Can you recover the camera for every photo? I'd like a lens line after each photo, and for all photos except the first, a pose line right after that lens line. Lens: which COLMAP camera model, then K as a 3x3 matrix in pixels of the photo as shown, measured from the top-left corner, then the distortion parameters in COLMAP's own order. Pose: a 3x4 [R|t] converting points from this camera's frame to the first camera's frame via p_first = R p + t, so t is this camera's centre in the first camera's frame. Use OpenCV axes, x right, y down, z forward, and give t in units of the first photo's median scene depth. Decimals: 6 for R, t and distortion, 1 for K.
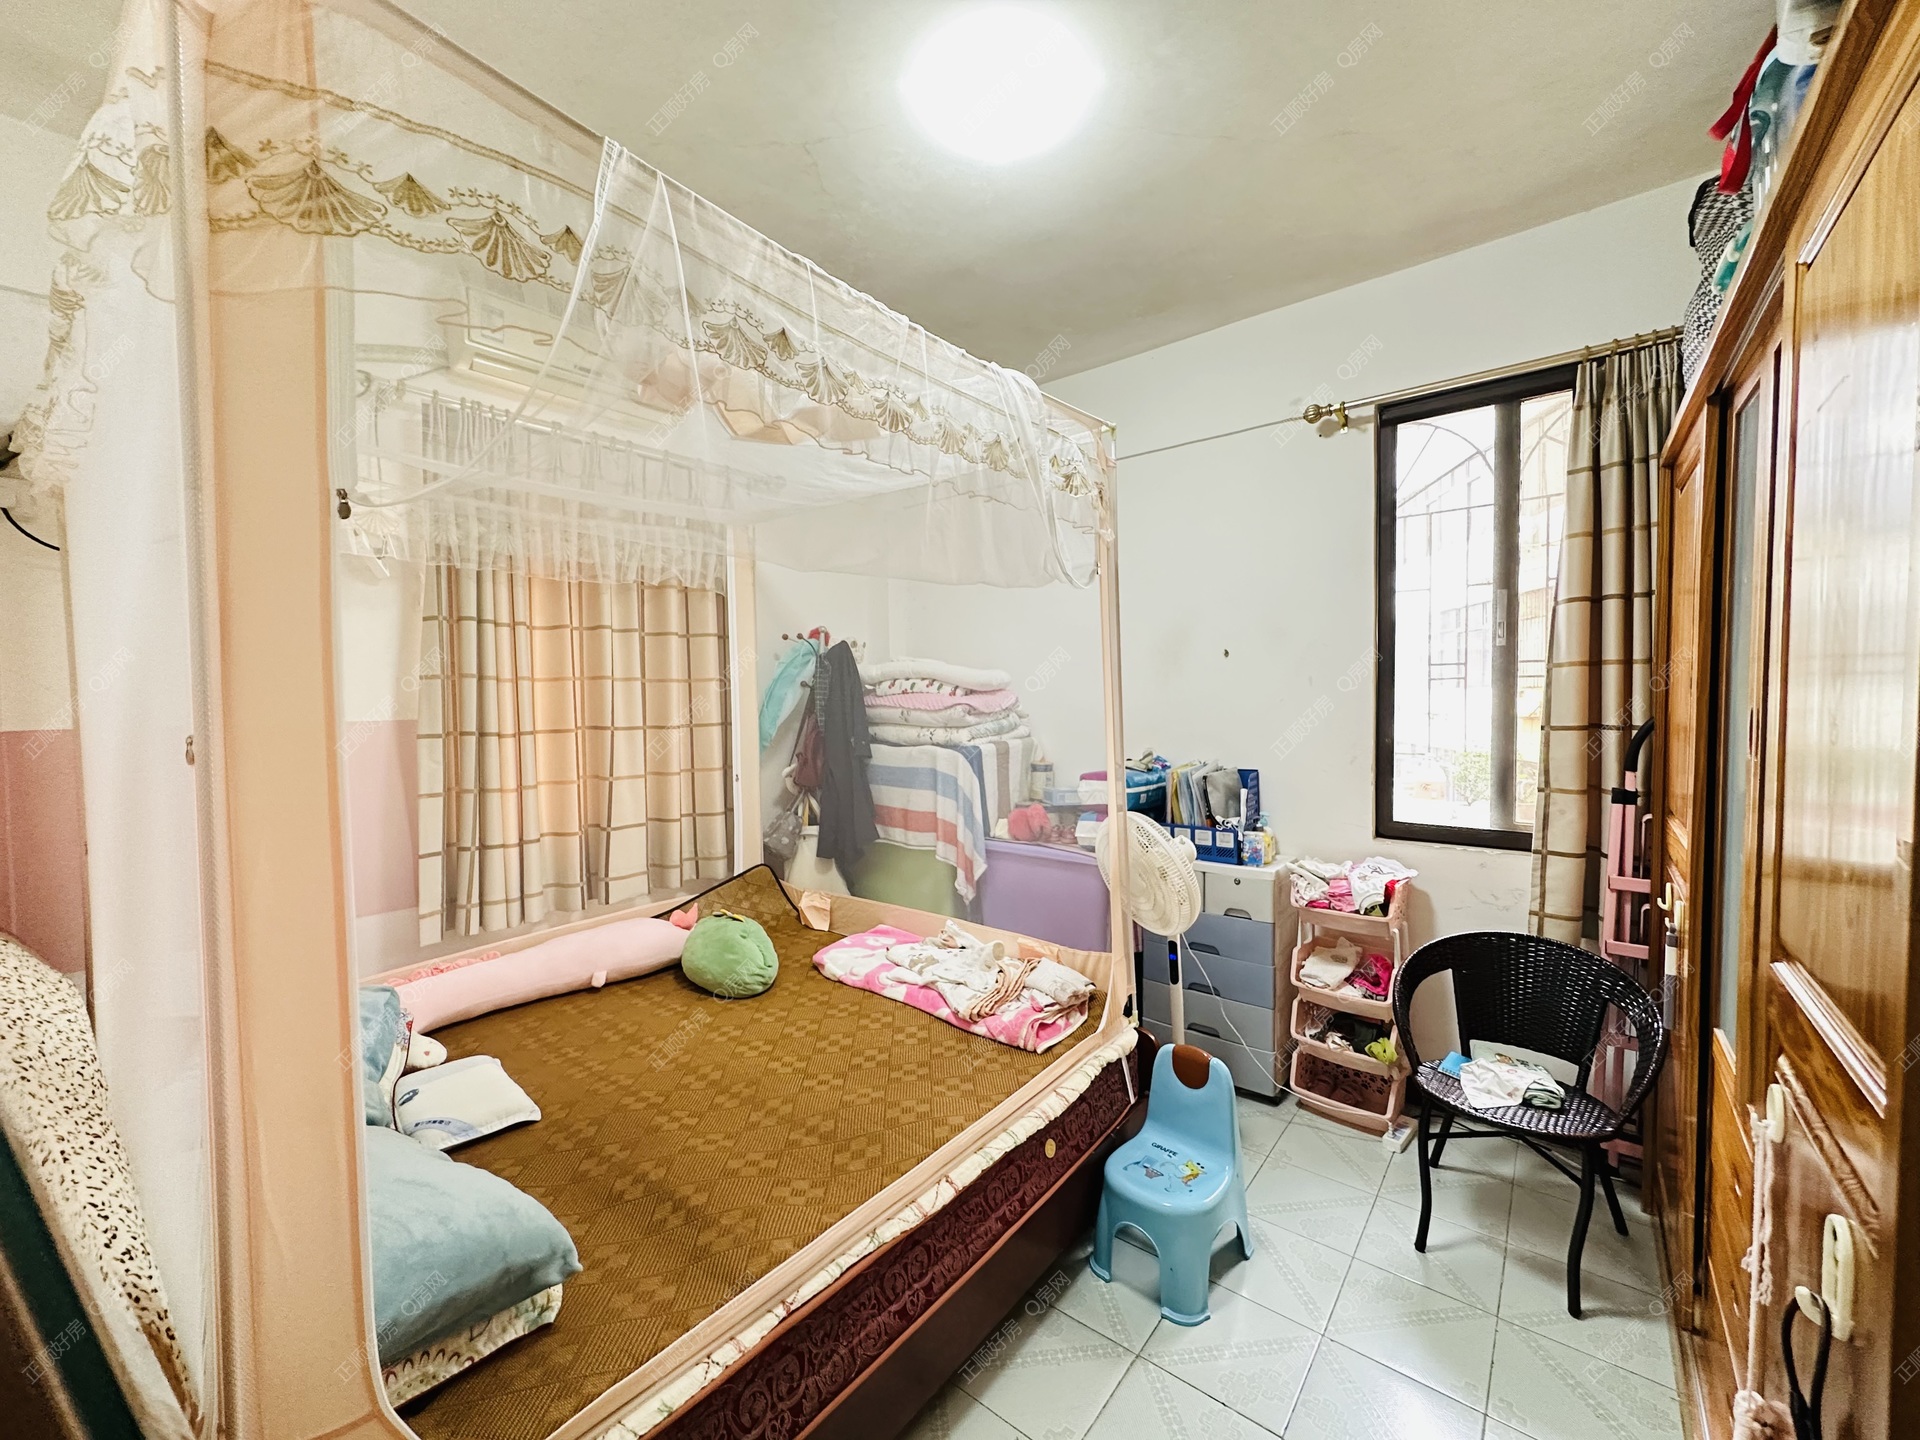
lens RADIAL K [[763.6, 0, 960.0], [0, 763.6, 720.0], [0, 0, 1]] dist [-0.001825, 0.000893]
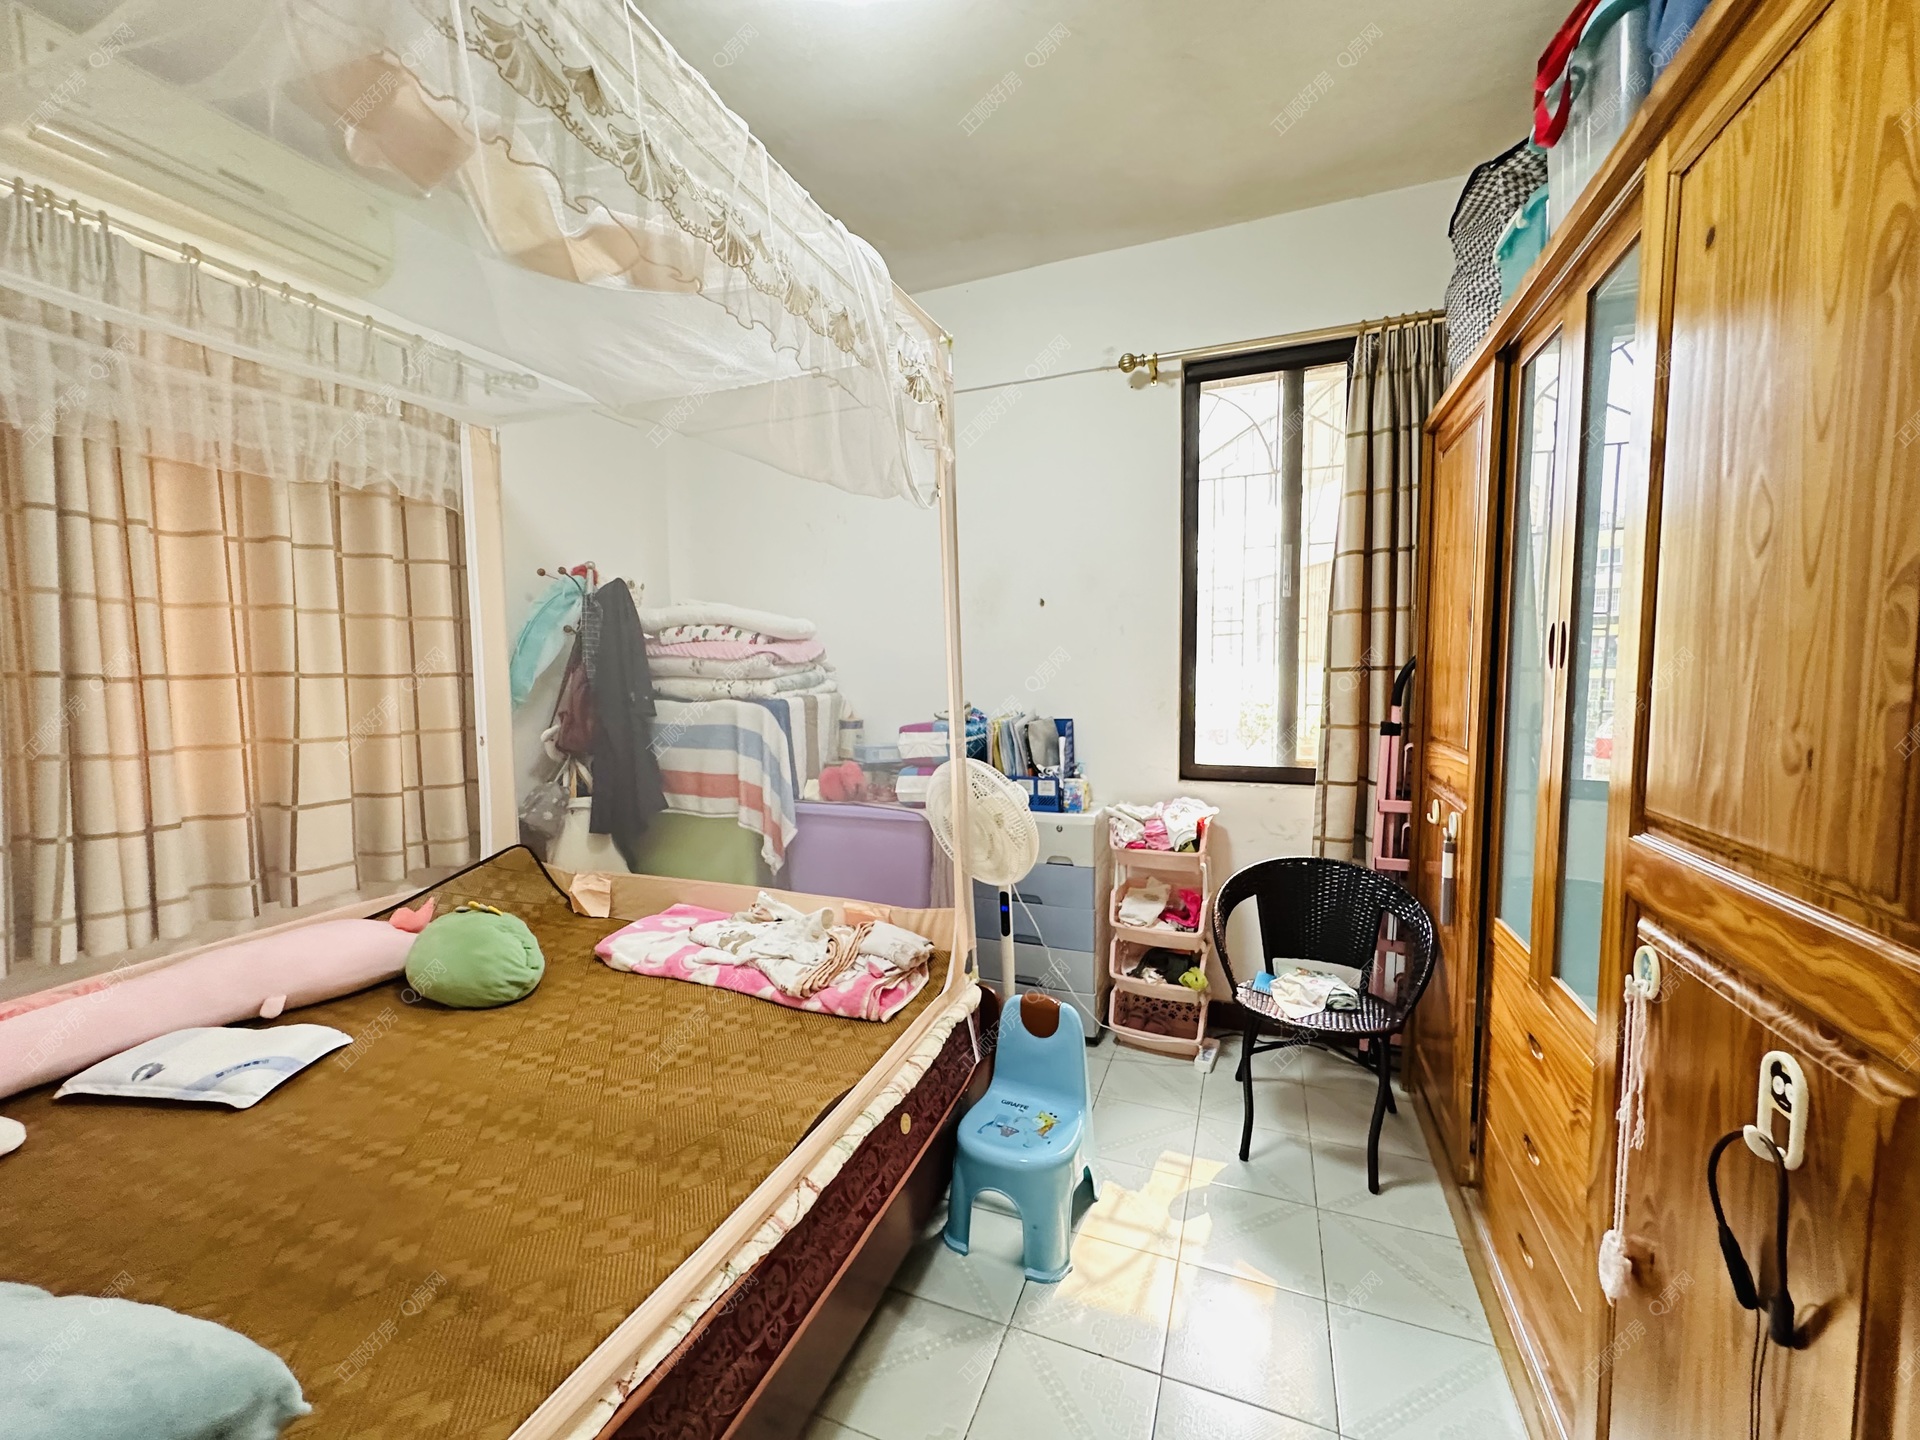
lens RADIAL K [[763.4, 0, 955.3], [0, 763.4, 719.4], [0, 0, 1]] dist [-0.002466, 0.000913]
pose [[0.955526, -0.014102, 0.294569, -0.061167], [0.006825, 0.999646, 0.025715, 0.044217], [-0.294827, -0.022561, 0.955284, 0.095892]]
